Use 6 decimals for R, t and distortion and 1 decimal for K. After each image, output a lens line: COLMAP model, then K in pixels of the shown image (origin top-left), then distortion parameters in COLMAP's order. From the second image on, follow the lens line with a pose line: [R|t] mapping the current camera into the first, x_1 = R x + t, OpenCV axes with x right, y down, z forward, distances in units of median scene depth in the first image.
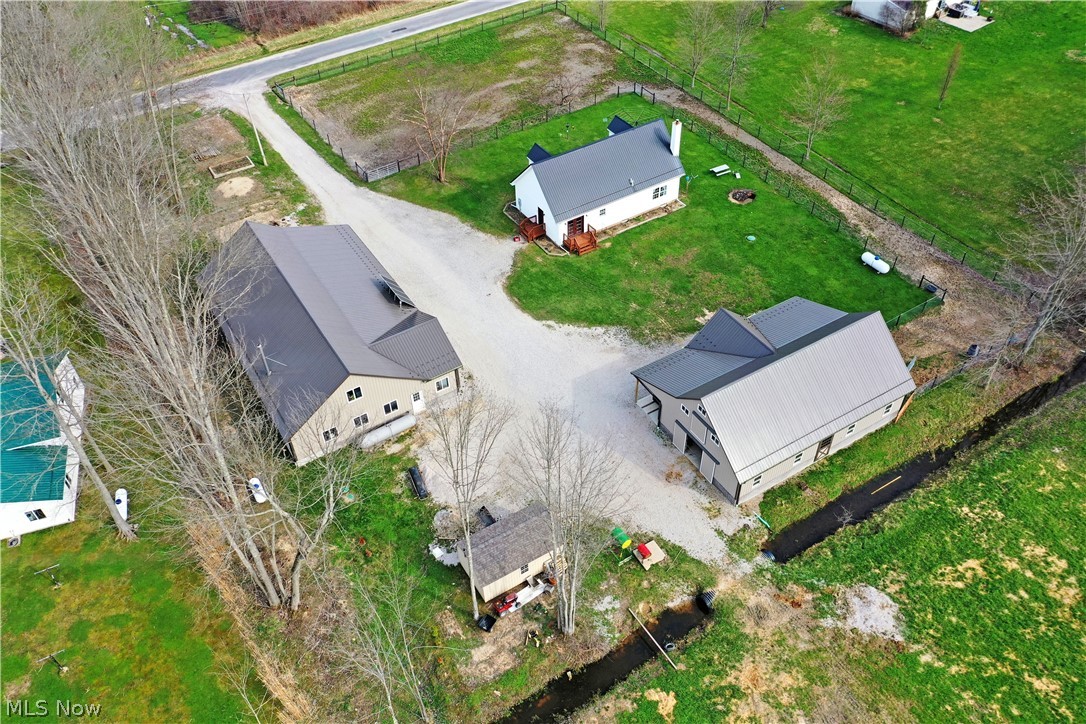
lens RADIAL K [[861.0, 0, 543.0], [0, 861.0, 362.0], [0, 0, 1]] dist [0.020851, 0.003358]
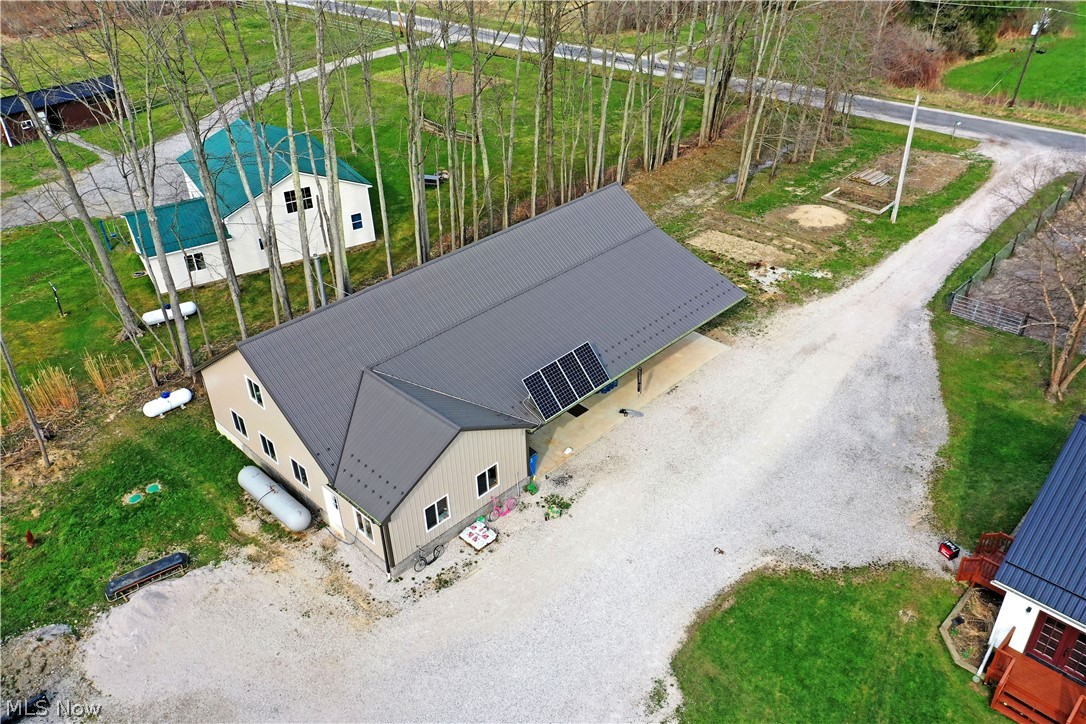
lens RADIAL K [[861.0, 0, 543.0], [0, 861.0, 362.0], [0, 0, 1]] dist [0.020851, 0.003358]
pose [[0.224837, 0.543528, -0.808719, 0.184264], [-0.658282, 0.696655, 0.285198, -0.180973], [0.718410, 0.468242, 0.514428, 0.589454]]
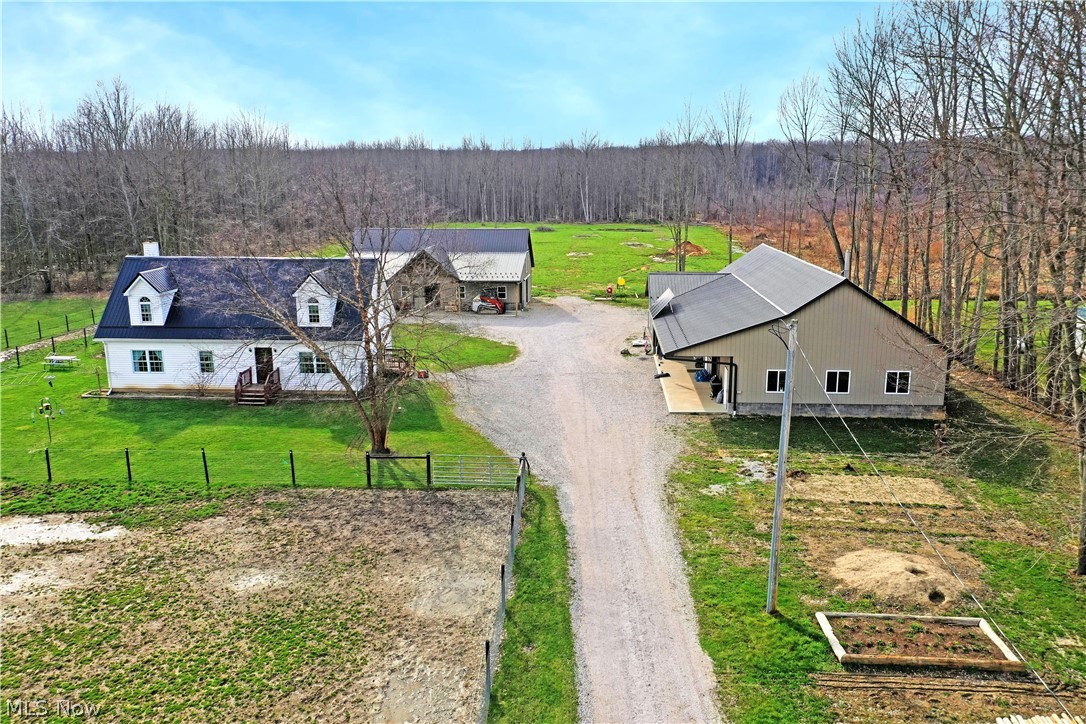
lens RADIAL K [[861.0, 0, 543.0], [0, 861.0, 362.0], [0, 0, 1]] dist [0.020851, 0.003358]
pose [[-0.808844, -0.091921, 0.580794, -0.434366], [0.427143, 0.586970, 0.687760, -0.507004], [-0.404129, 0.804373, -0.435504, 1.149874]]
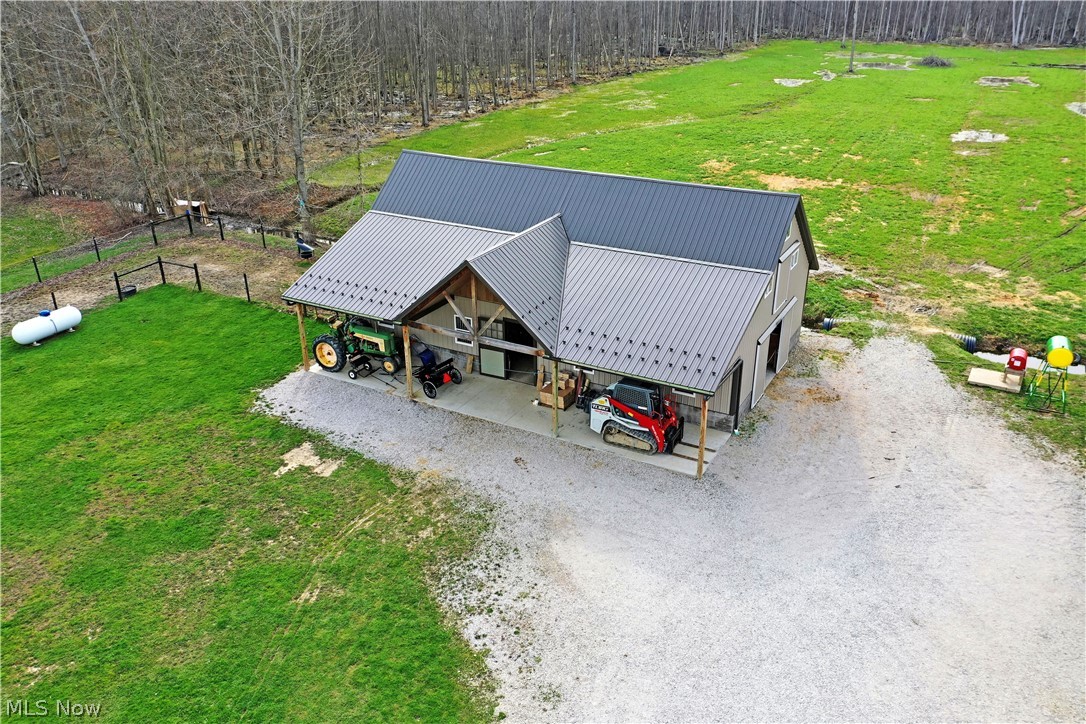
lens RADIAL K [[861.0, 0, 543.0], [0, 861.0, 362.0], [0, 0, 1]] dist [0.020851, 0.003358]
pose [[-0.497933, -0.335651, 0.799625, -0.115860], [0.617572, 0.510084, 0.598681, -0.194131], [-0.608824, 0.791929, -0.046699, 0.771857]]
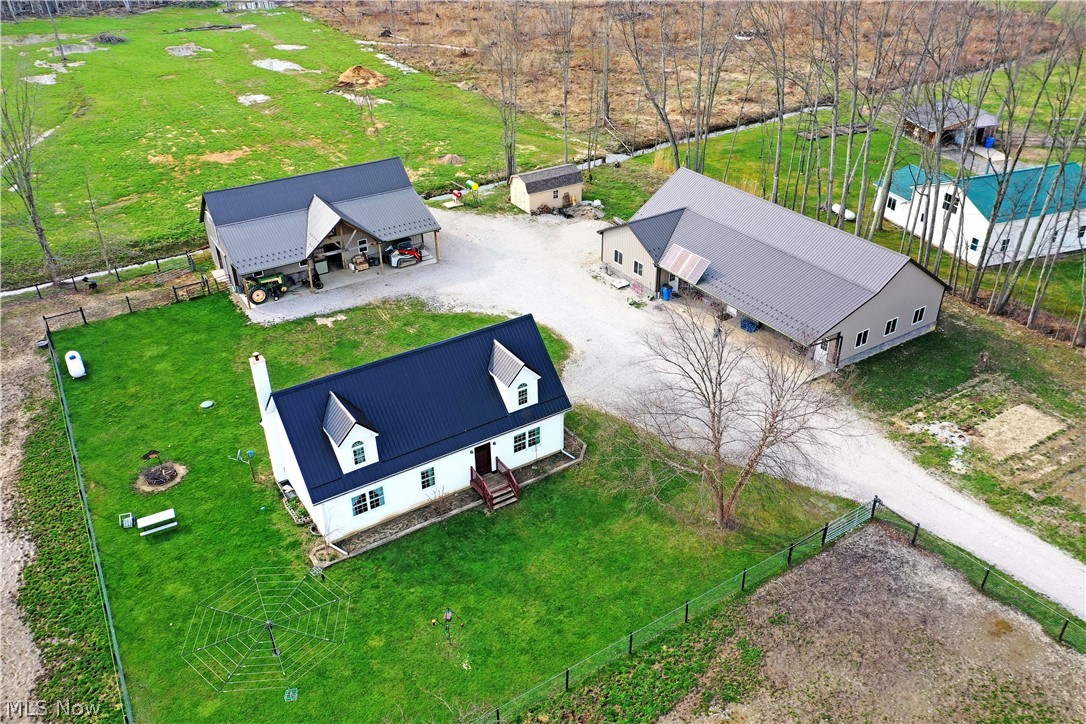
lens RADIAL K [[861.0, 0, 543.0], [0, 861.0, 362.0], [0, 0, 1]] dist [0.020851, 0.003358]
pose [[-0.999028, 0.042910, 0.010084, -0.024142], [0.020853, 0.258540, 0.965775, -0.734496], [0.038835, 0.965047, -0.259184, 1.067291]]
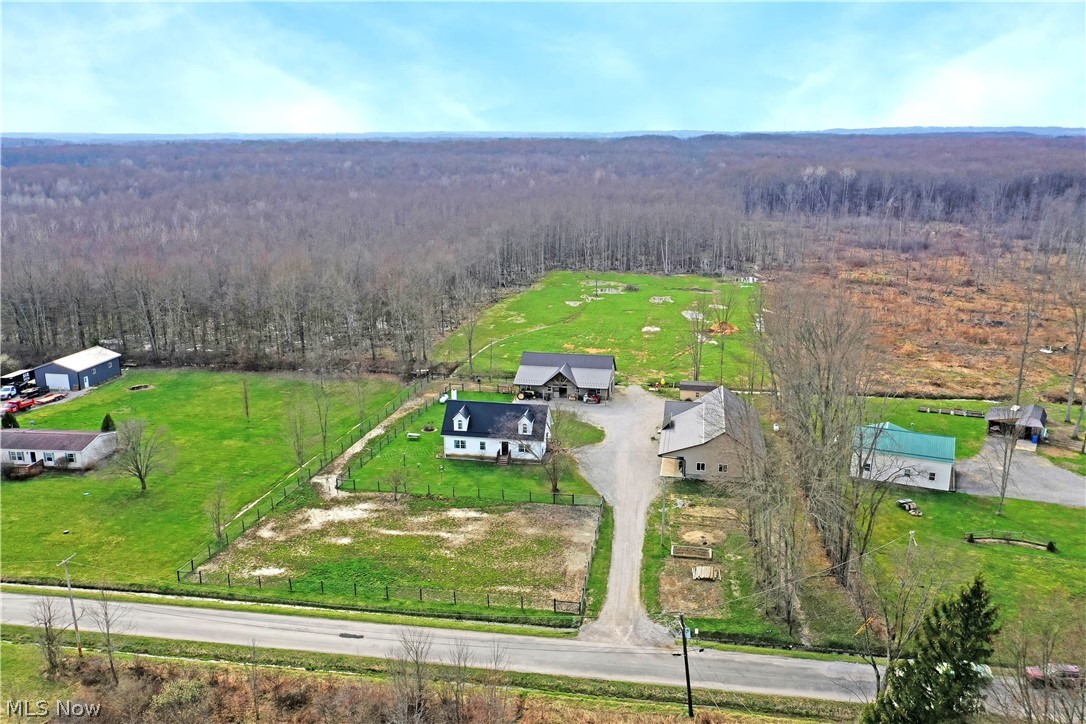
lens RADIAL K [[861.0, 0, 543.0], [0, 861.0, 362.0], [0, 0, 1]] dist [0.020851, 0.003358]
pose [[-0.735872, -0.137739, 0.662963, -0.926512], [0.487676, 0.571430, 0.660030, -1.175110], [-0.469749, 0.809009, -0.353327, 1.336347]]
